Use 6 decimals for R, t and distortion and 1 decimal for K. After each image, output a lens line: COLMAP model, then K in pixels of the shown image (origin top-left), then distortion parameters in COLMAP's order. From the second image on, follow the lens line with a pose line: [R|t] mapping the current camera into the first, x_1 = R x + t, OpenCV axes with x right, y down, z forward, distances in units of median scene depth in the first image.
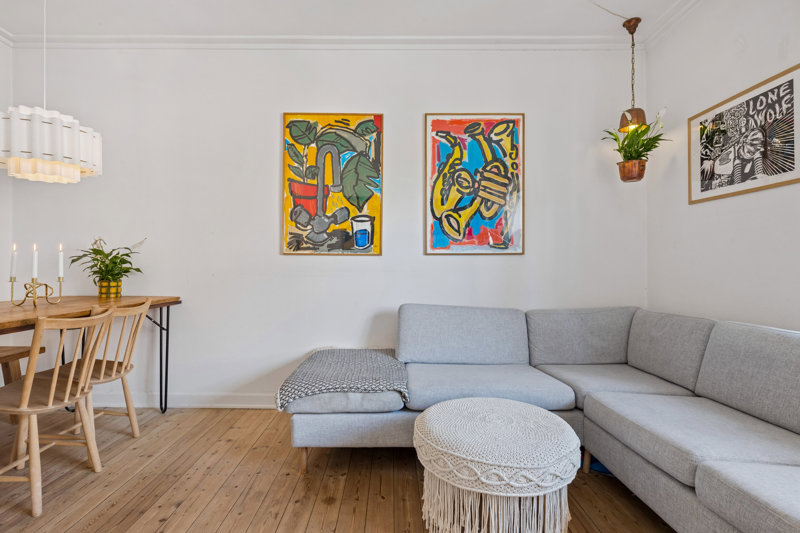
lens RADIAL K [[393.0, 0, 400.0], [0, 393.0, 266.5], [0, 0, 1]] dist [-0.000756, -0.000319]
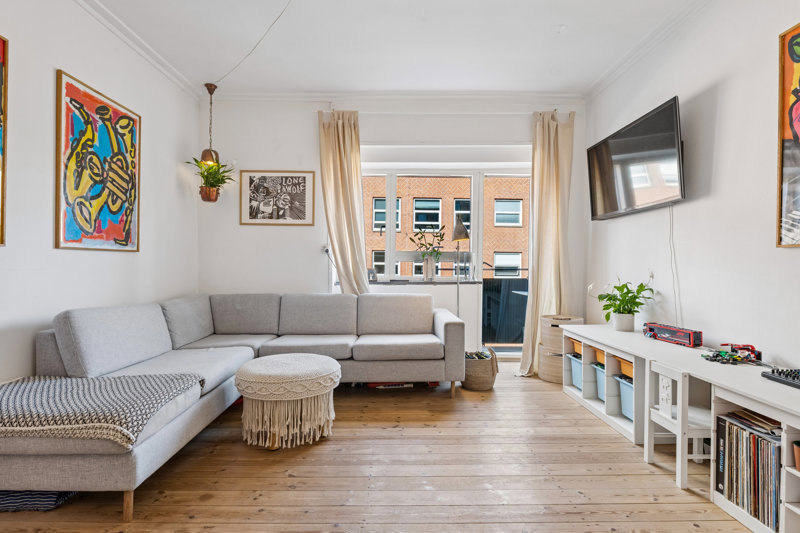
lens RADIAL K [[393.0, 0, 400.0], [0, 393.0, 266.5], [0, 0, 1]] dist [-0.000756, -0.000319]
pose [[-0.004050, -0.003321, 0.999986, -0.751761], [-0.006643, 0.999973, 0.003294, -0.000451], [-0.999970, -0.006630, -0.004072, 0.325211]]
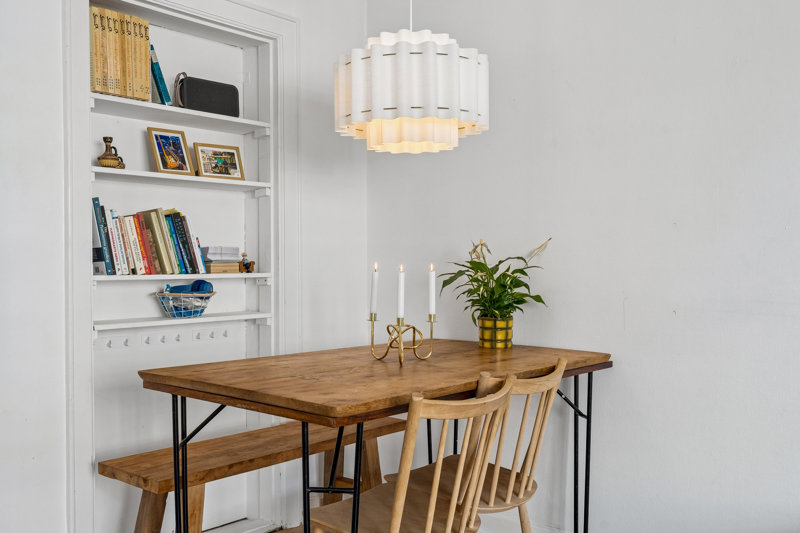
lens RADIAL K [[748.2, 0, 400.0], [0, 748.2, 266.5], [0, 0, 1]] dist [-0.000510, 0.002714]
pose [[0.756032, 0.004729, -0.654518, -0.145465], [0.002456, 0.999946, 0.010063, -0.046685], [0.654531, -0.009215, 0.755979, 0.108782]]
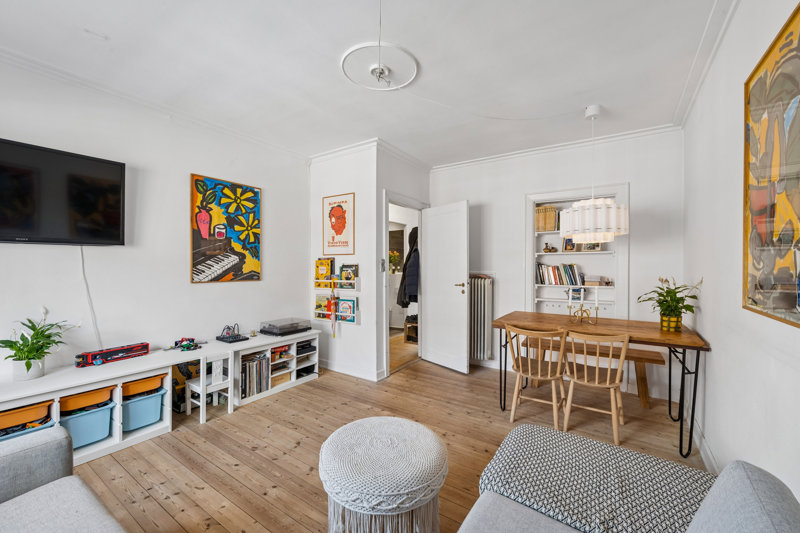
lens RADIAL K [[327.9, 0, 400.0], [0, 327.9, 266.5], [0, 0, 1]] dist [0.000102, -0.000002]
pose [[-0.567067, -0.005332, -0.823655, 0.458330], [-0.006528, 0.999977, -0.001979, -0.096398], [0.823646, 0.004254, -0.567088, 0.879058]]
